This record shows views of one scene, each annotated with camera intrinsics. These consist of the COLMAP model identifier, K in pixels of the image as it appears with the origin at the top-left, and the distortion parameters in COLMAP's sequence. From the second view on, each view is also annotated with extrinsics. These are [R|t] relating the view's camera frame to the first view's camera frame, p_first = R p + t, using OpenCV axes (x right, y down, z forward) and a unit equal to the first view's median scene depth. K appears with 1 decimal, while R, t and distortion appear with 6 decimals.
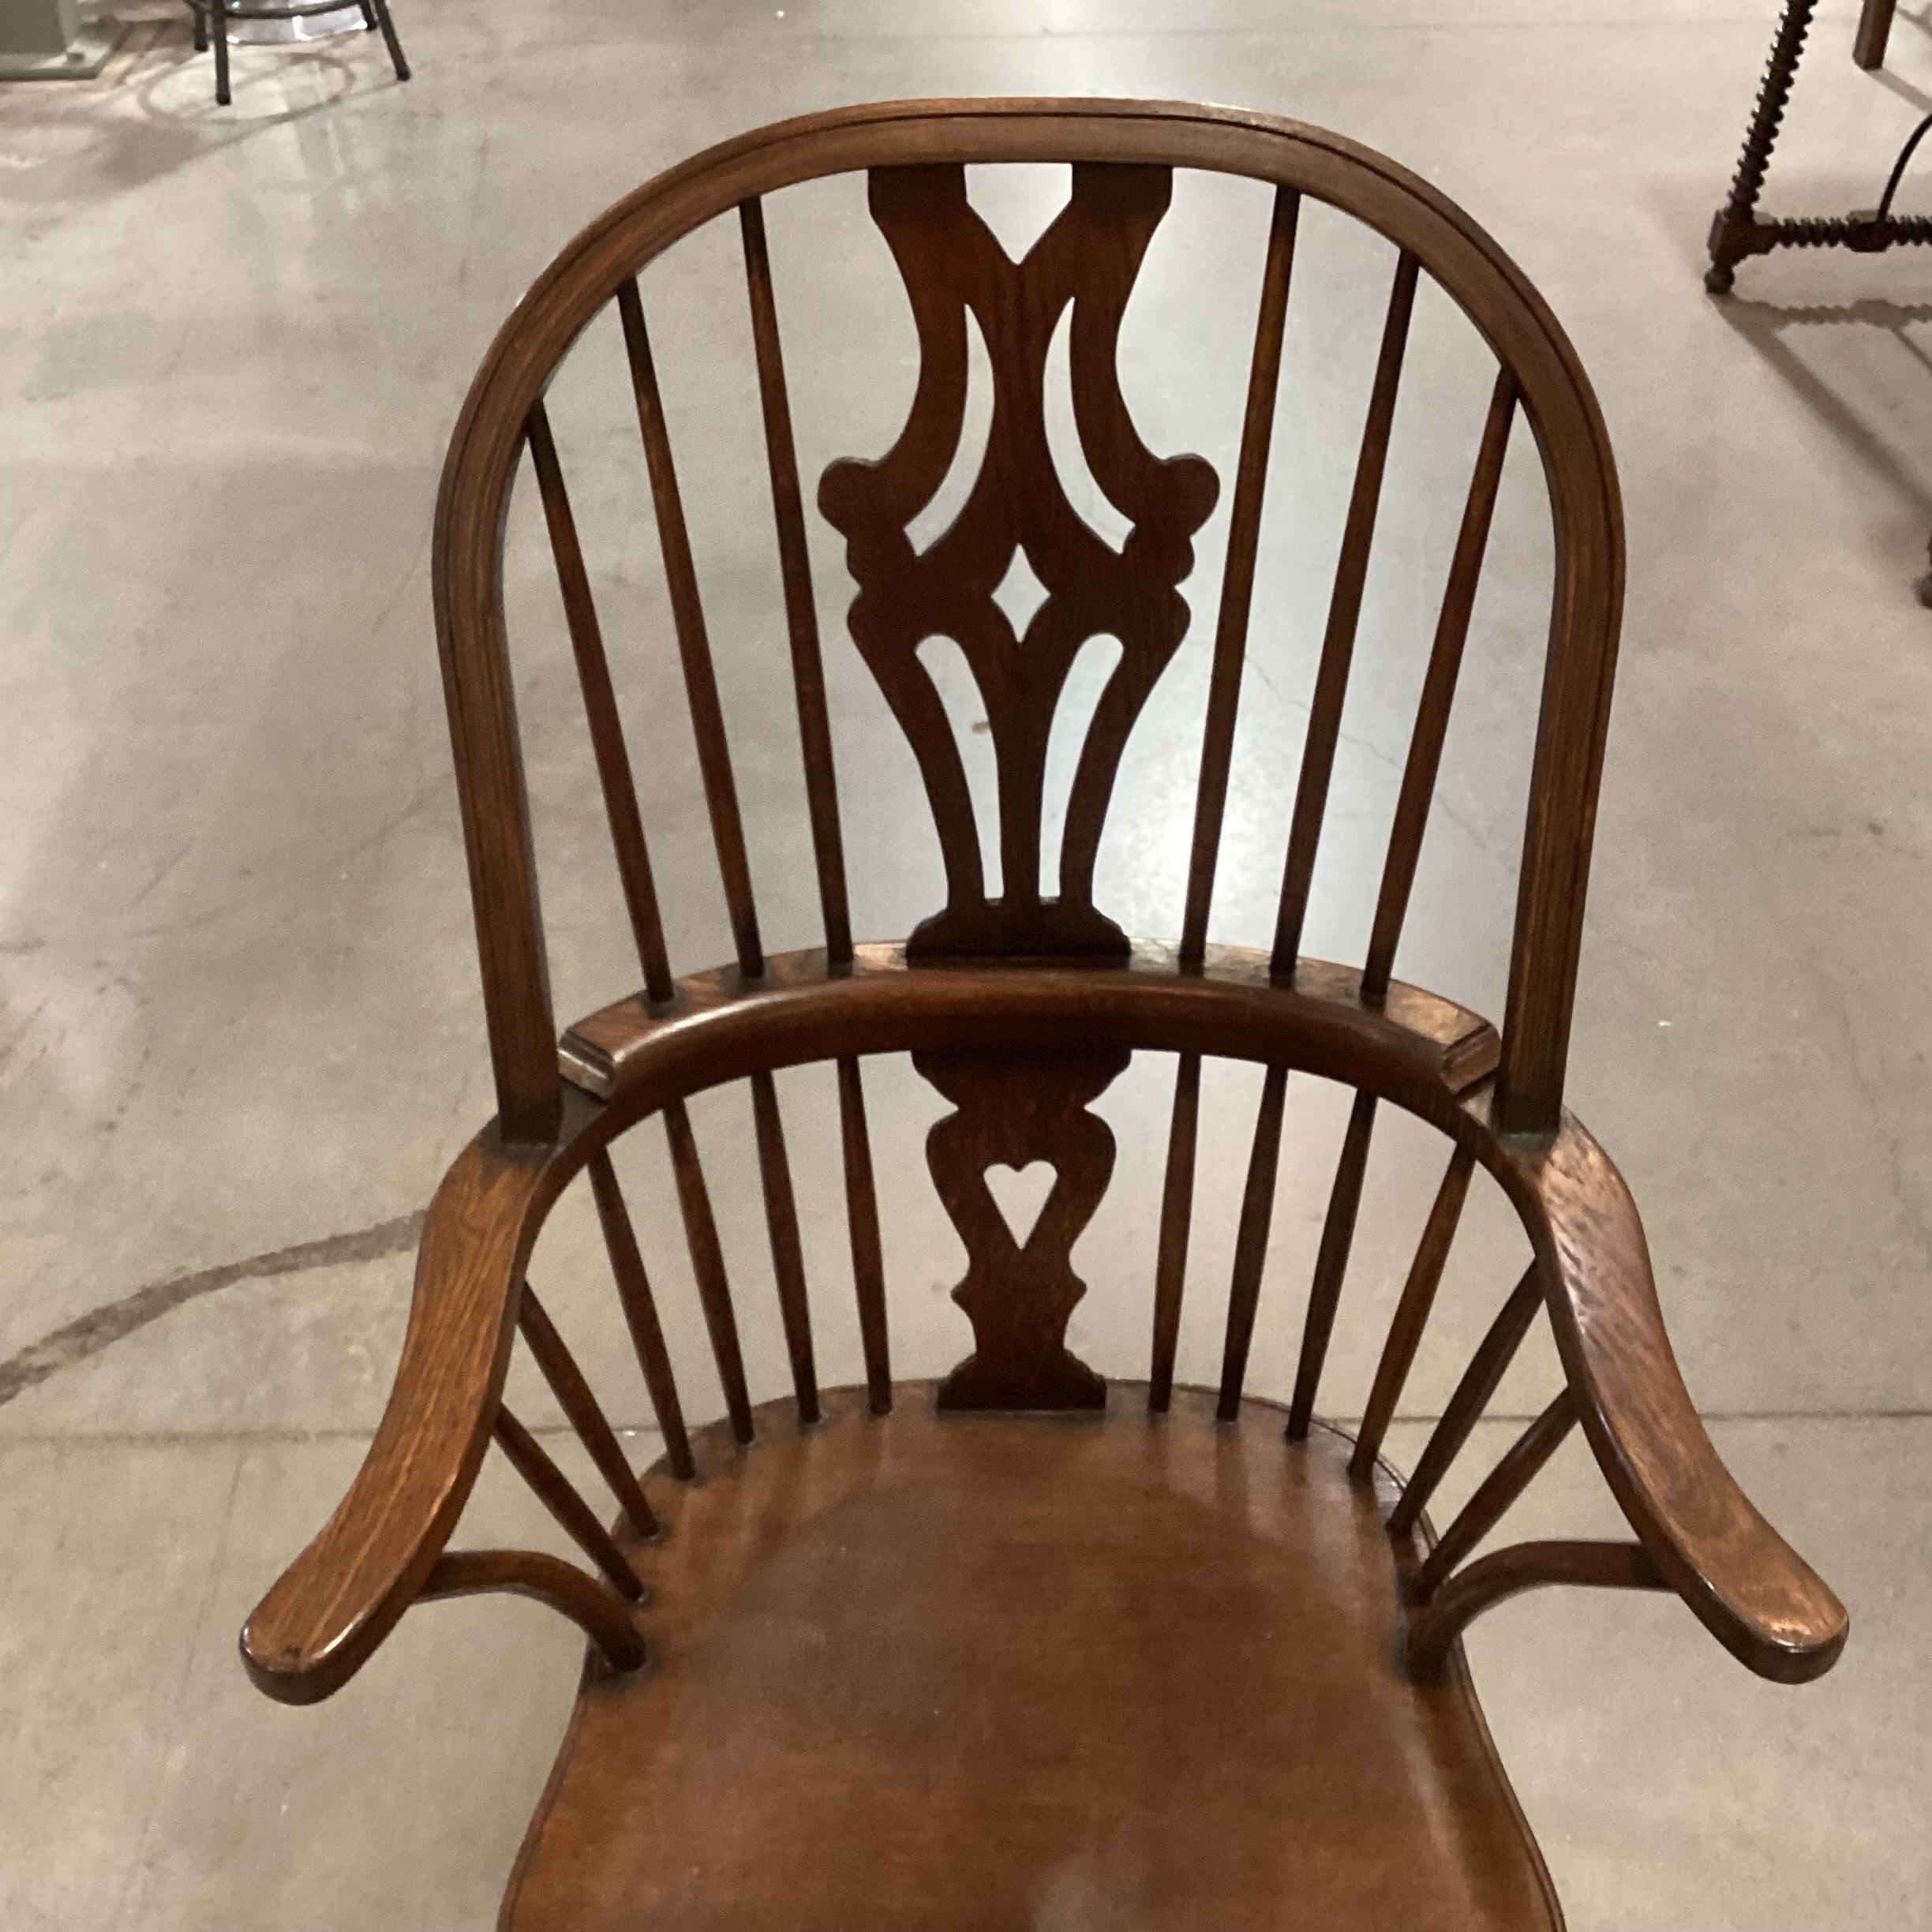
lens RADIAL K [[2329.6, 0, 966.0], [0, 2329.6, 966.0], [0, 0, 1]] dist [0.137727, -0.309732]
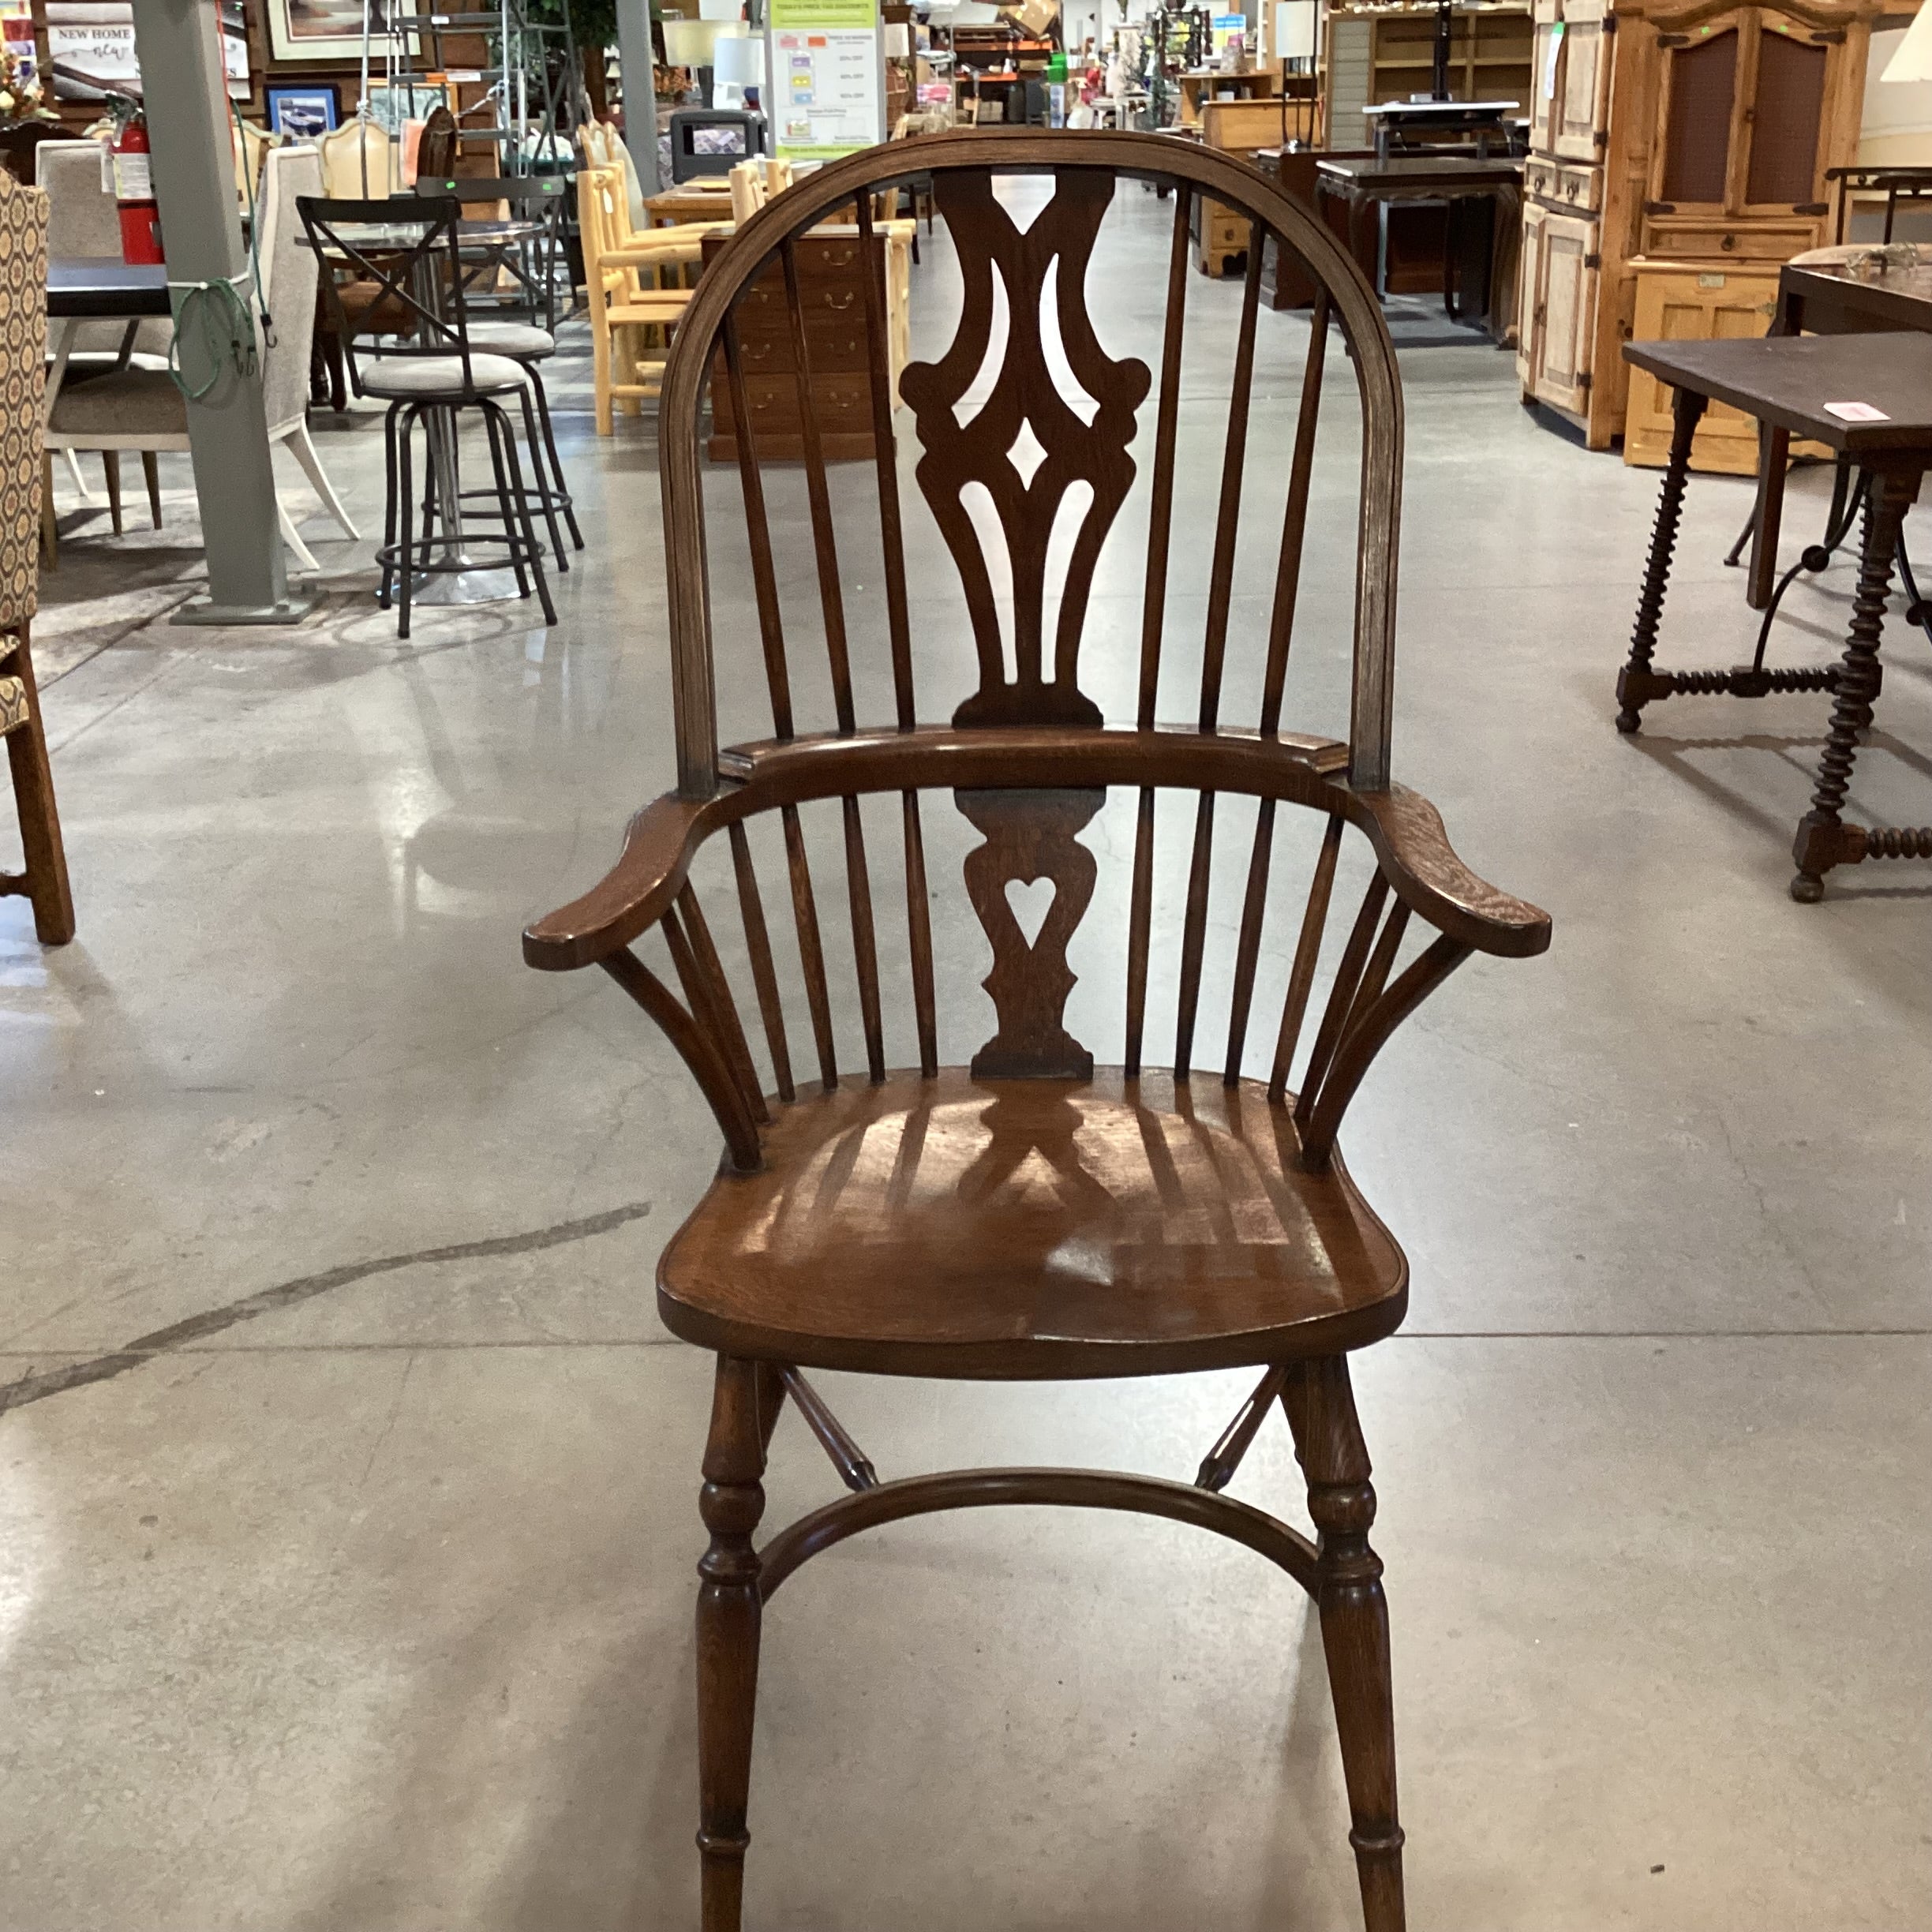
lens RADIAL K [[2334.9, 0, 968.1], [0, 2334.9, 954.0], [0, 0, 1]] dist [0.161673, -0.381736]
pose [[0.999755, 0.001902, -0.022051, 0.017449], [-0.008664, 0.950431, -0.310816, 0.589859], [0.020367, 0.310930, 0.950214, -0.359152]]
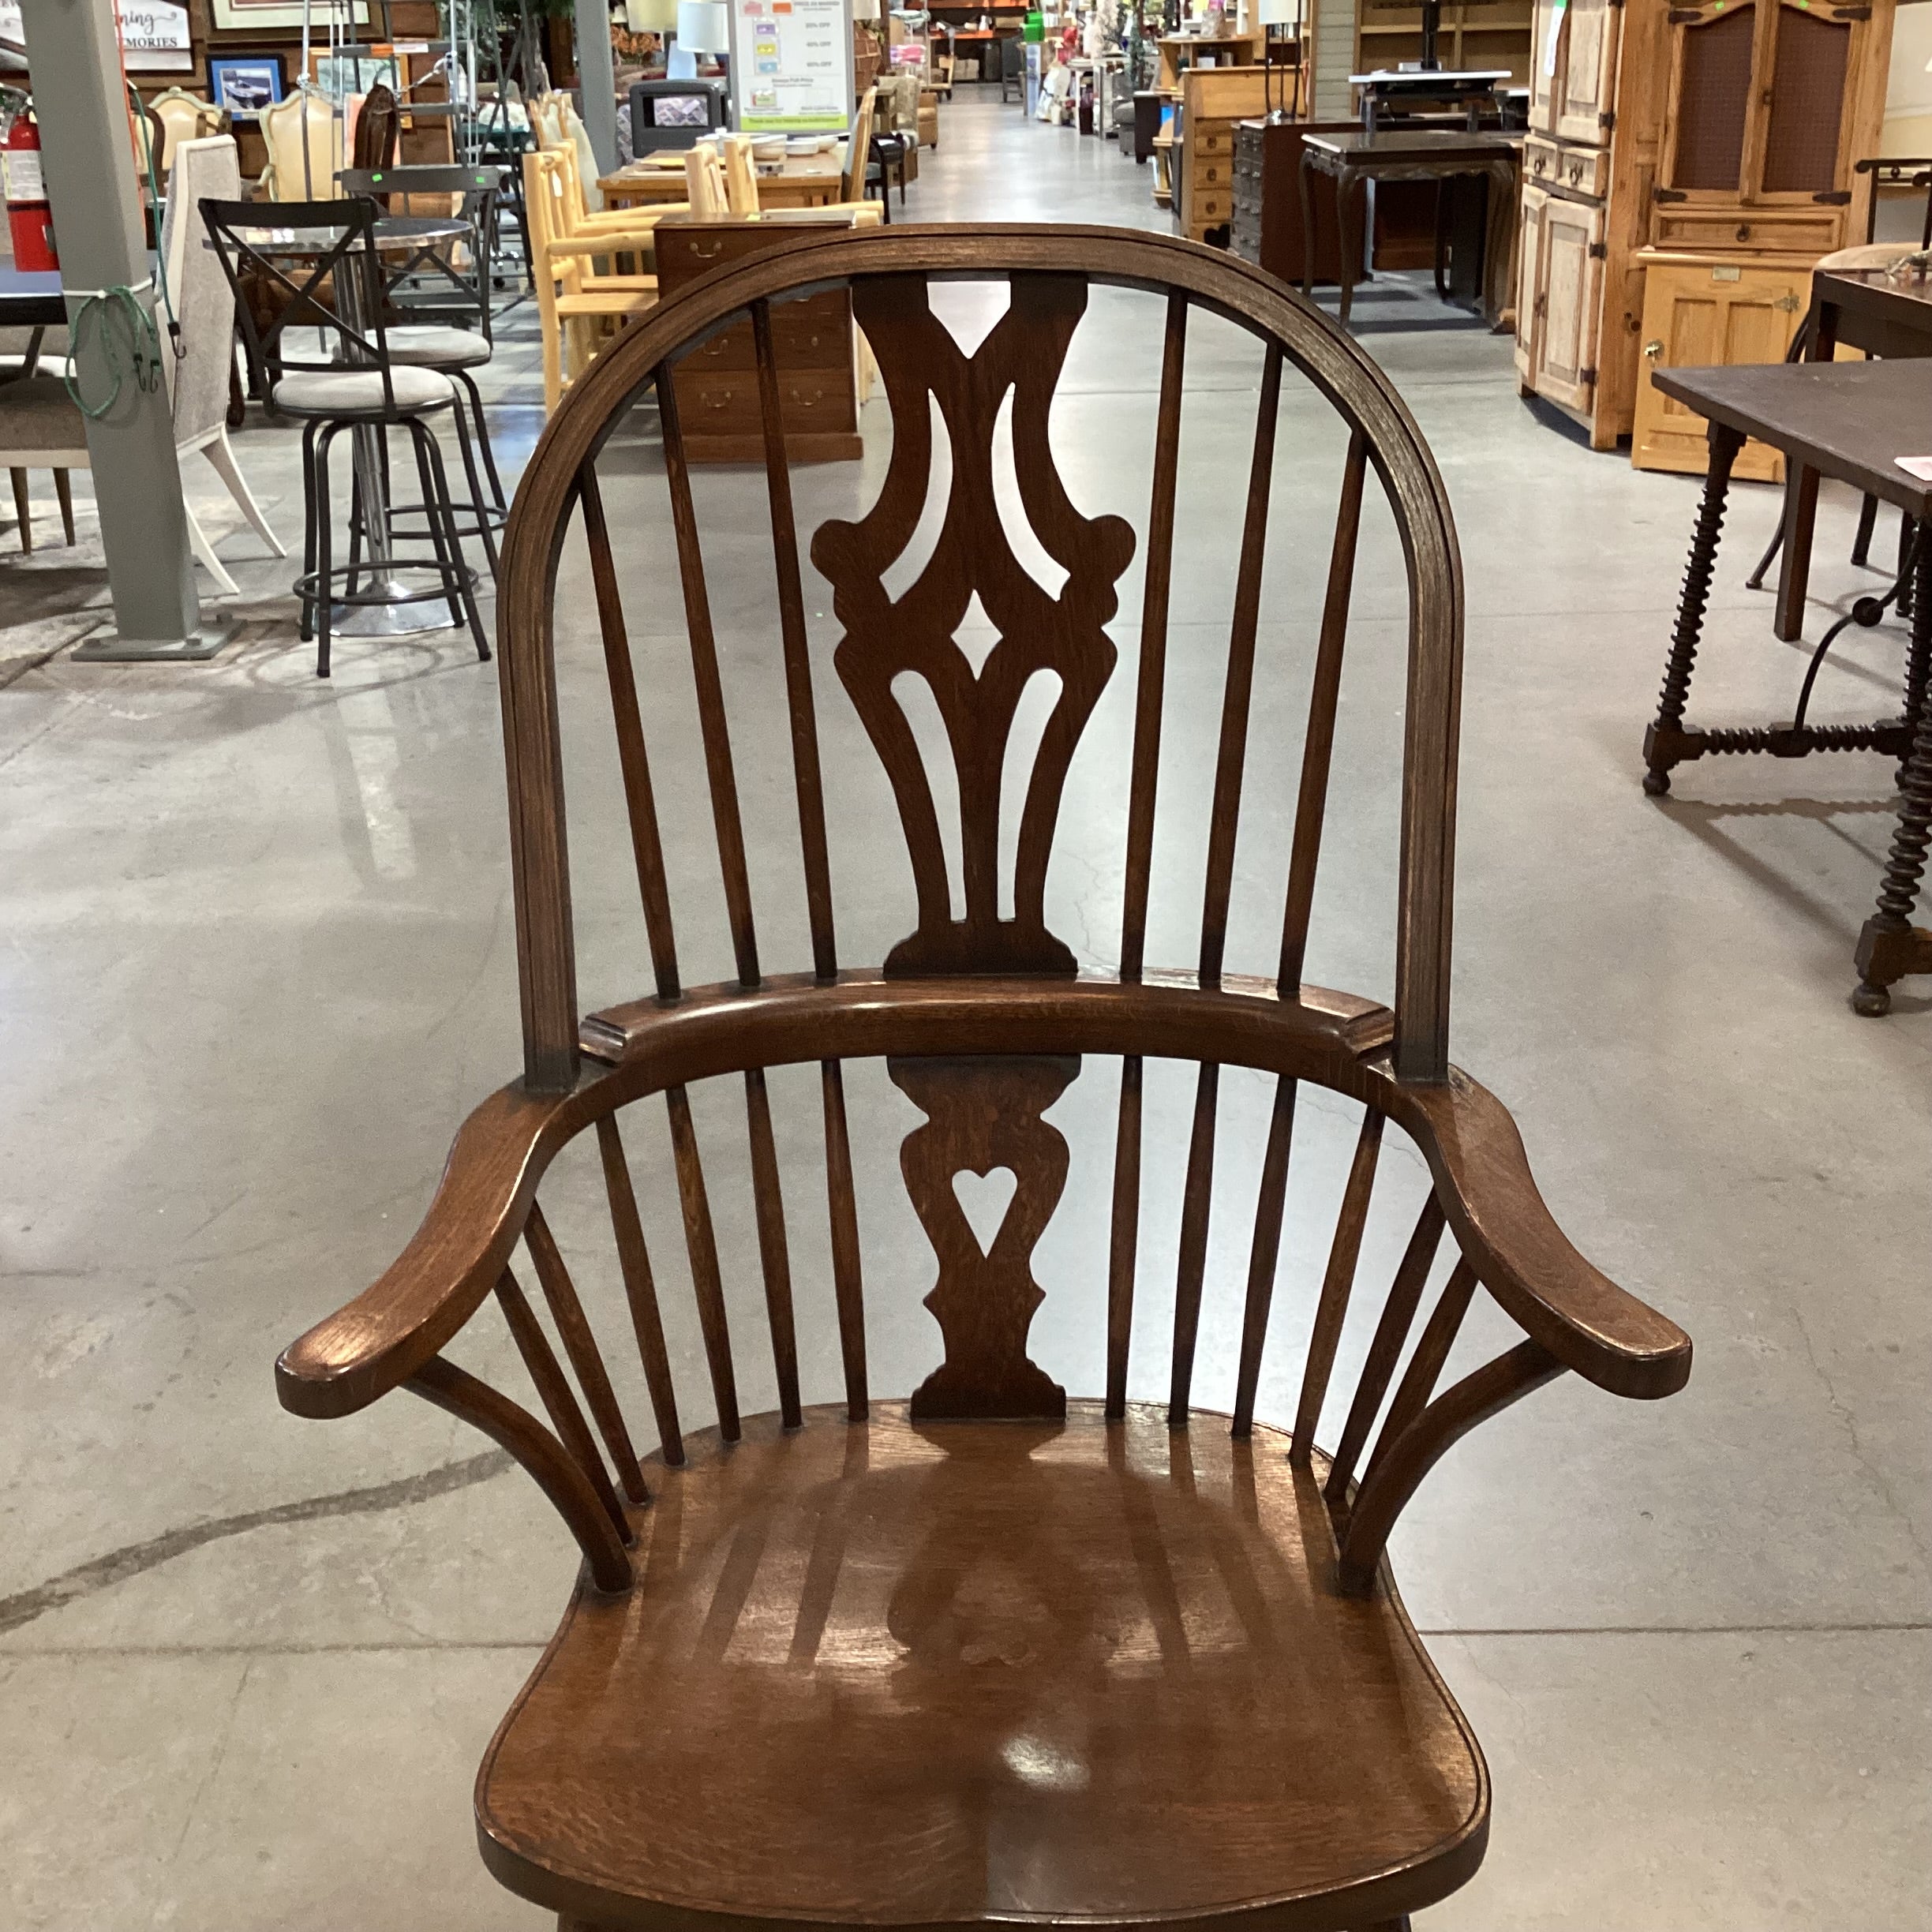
lens RADIAL K [[2329.6, 0, 966.0], [0, 2329.6, 966.0], [0, 0, 1]] dist [0.137727, -0.309732]
pose [[0.999887, -0.002035, -0.014873, 0.032133], [-0.002358, 0.957194, -0.289438, 0.323761], [0.014825, 0.289440, 0.957081, -0.104524]]
